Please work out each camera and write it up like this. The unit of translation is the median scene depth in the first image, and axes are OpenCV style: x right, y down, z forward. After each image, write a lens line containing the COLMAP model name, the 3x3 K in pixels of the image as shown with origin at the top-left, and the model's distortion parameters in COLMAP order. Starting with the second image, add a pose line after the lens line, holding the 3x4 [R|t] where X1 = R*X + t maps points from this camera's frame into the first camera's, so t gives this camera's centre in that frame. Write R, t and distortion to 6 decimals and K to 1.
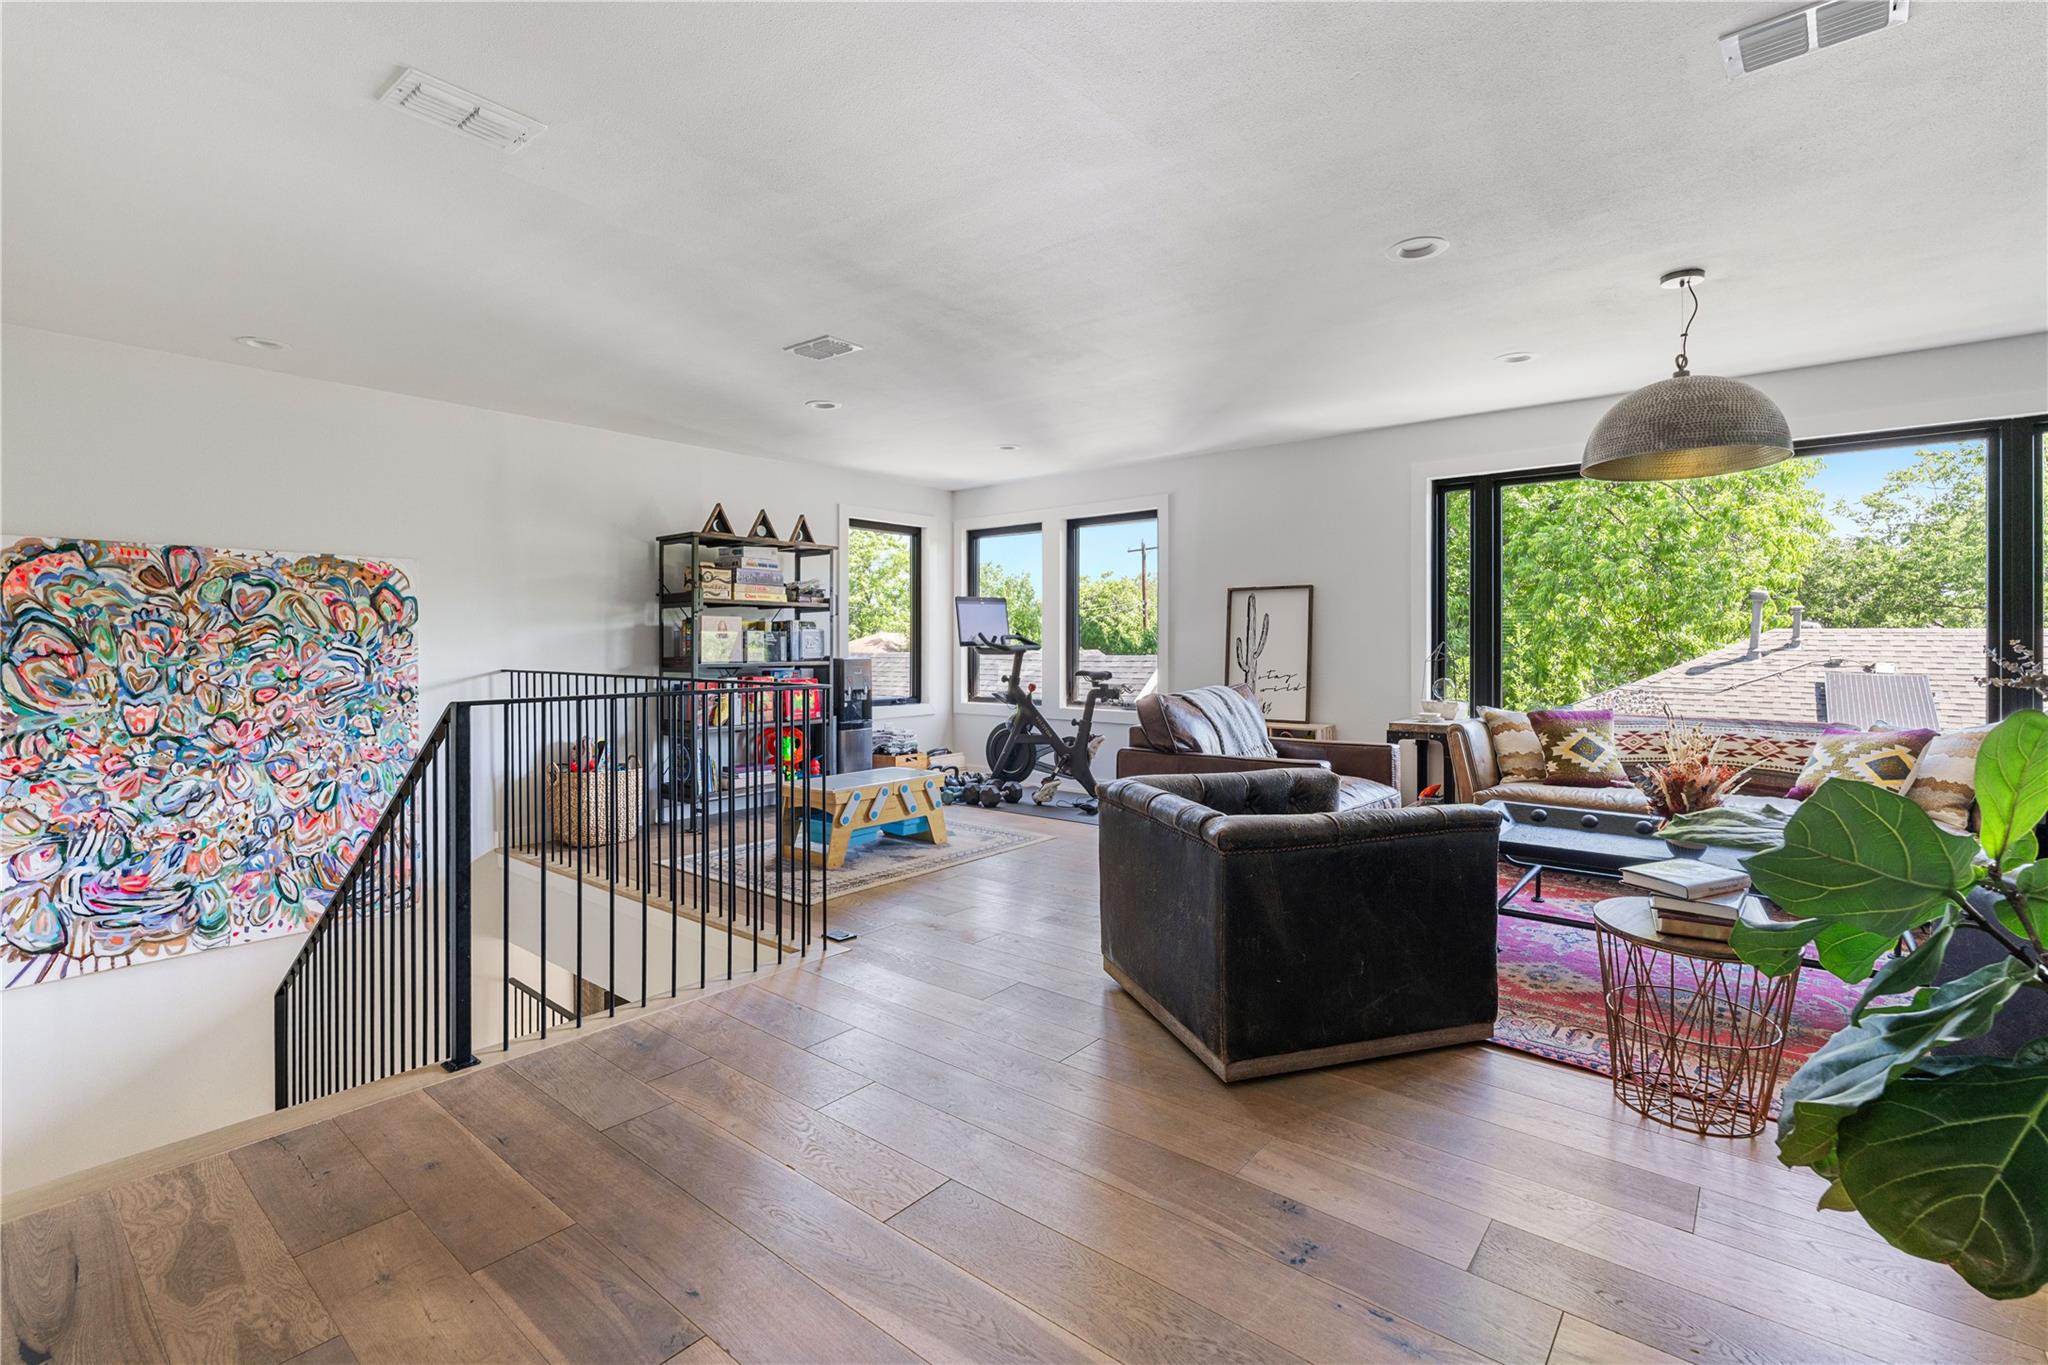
lens RADIAL K [[921.2, 0, 1028.3], [0, 921.2, 656.6], [0, 0, 1]] dist [-0.000857, -0.000118]
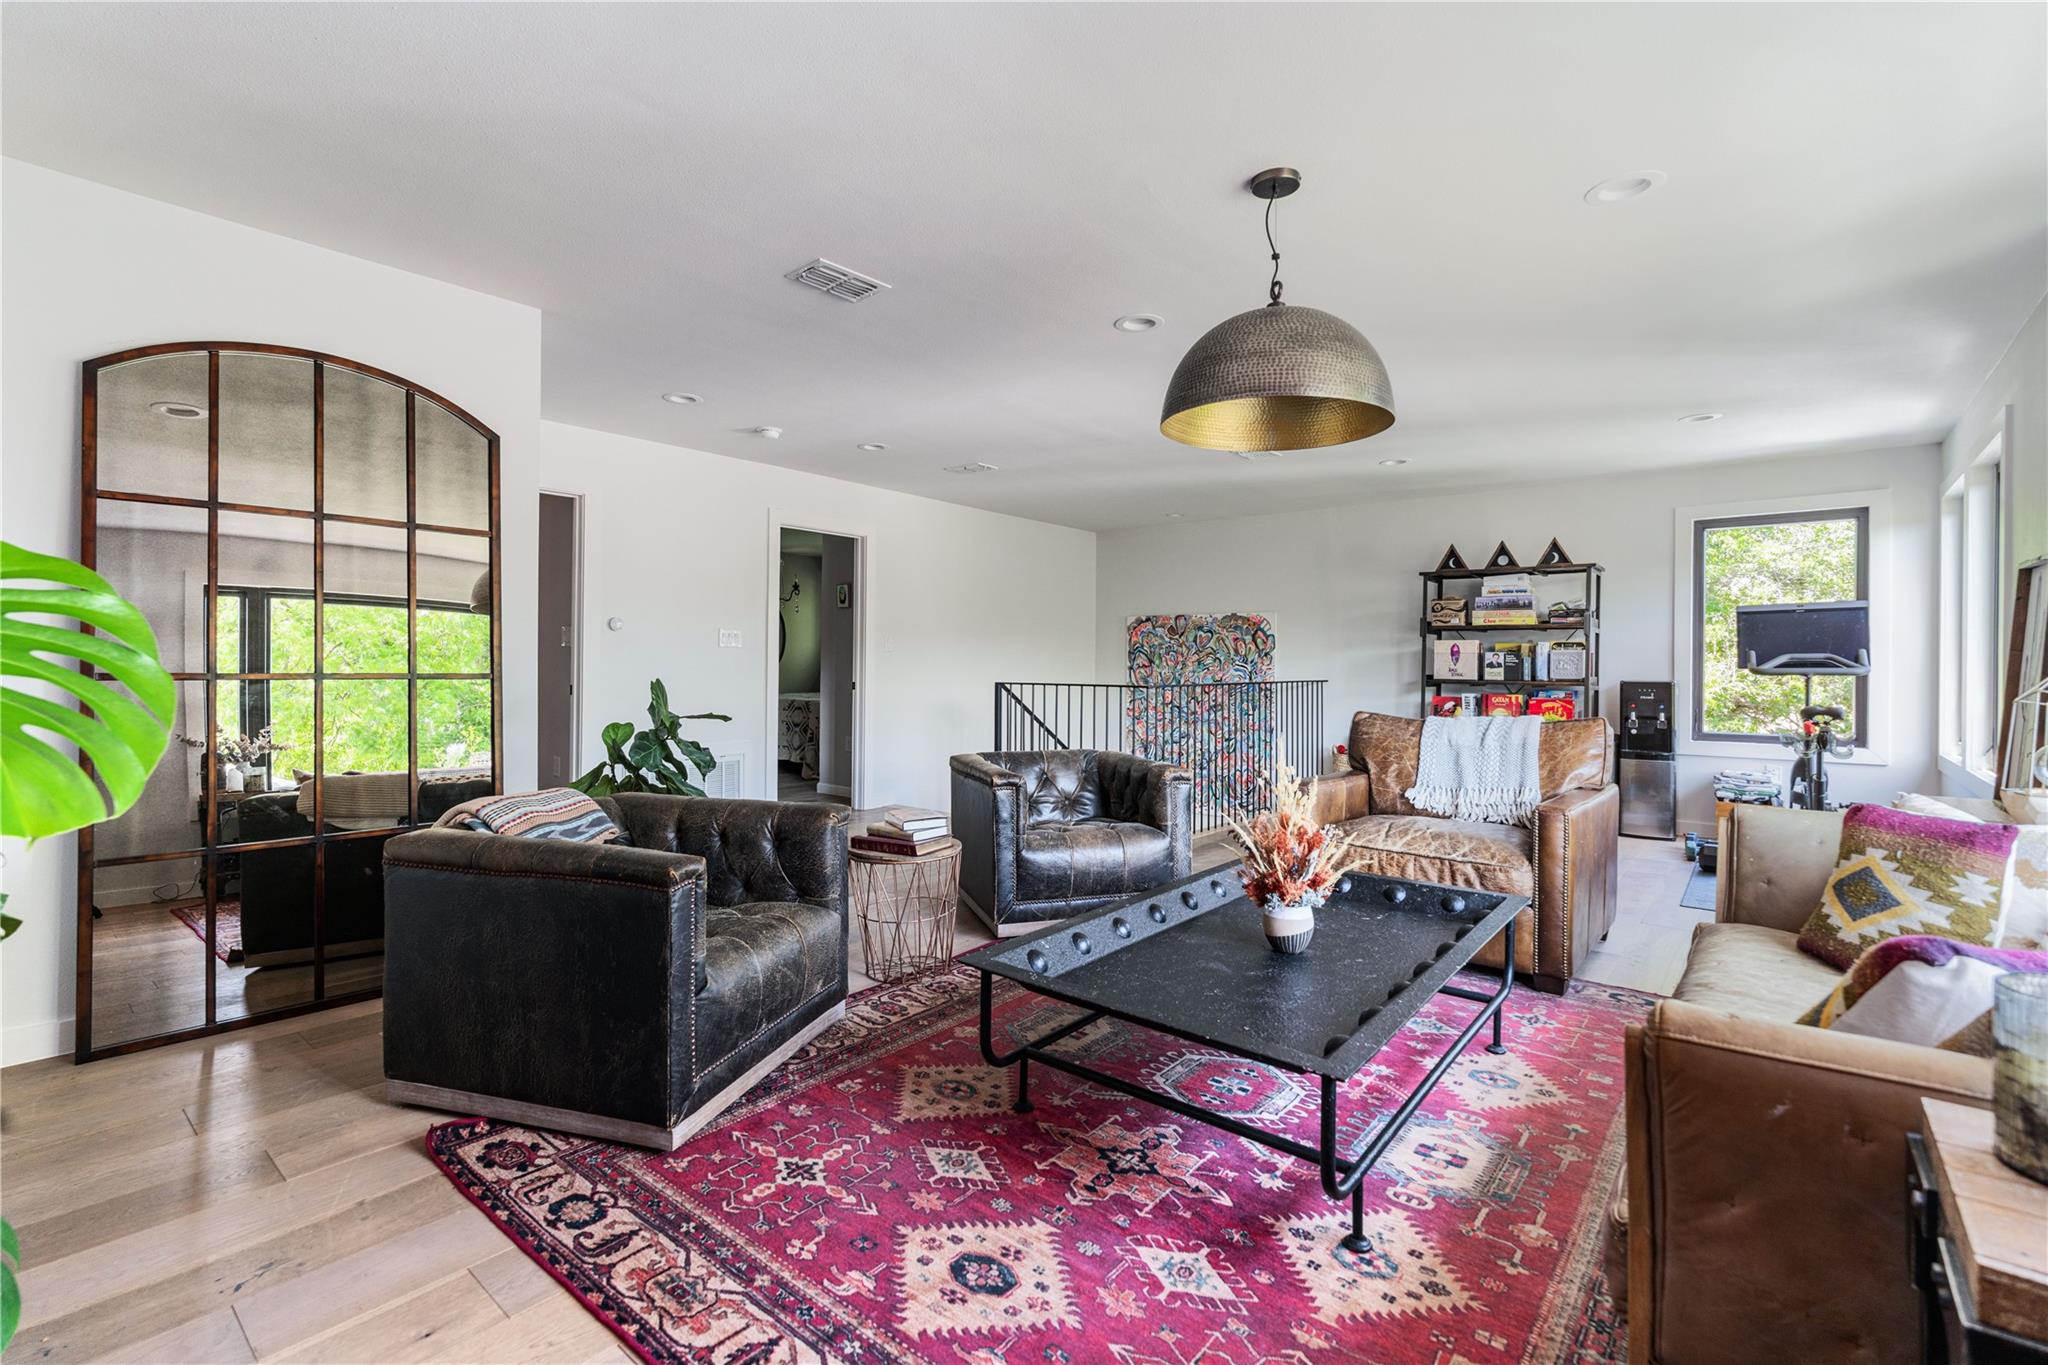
lens RADIAL K [[921.2, 0, 1028.3], [0, 921.2, 656.6], [0, 0, 1]] dist [-0.000857, -0.000118]
pose [[0.008651, -0.006549, -0.999941, 0.923031], [-0.021742, 0.999741, -0.006736, -0.003553], [0.999726, 0.021799, 0.008507, 0.505040]]
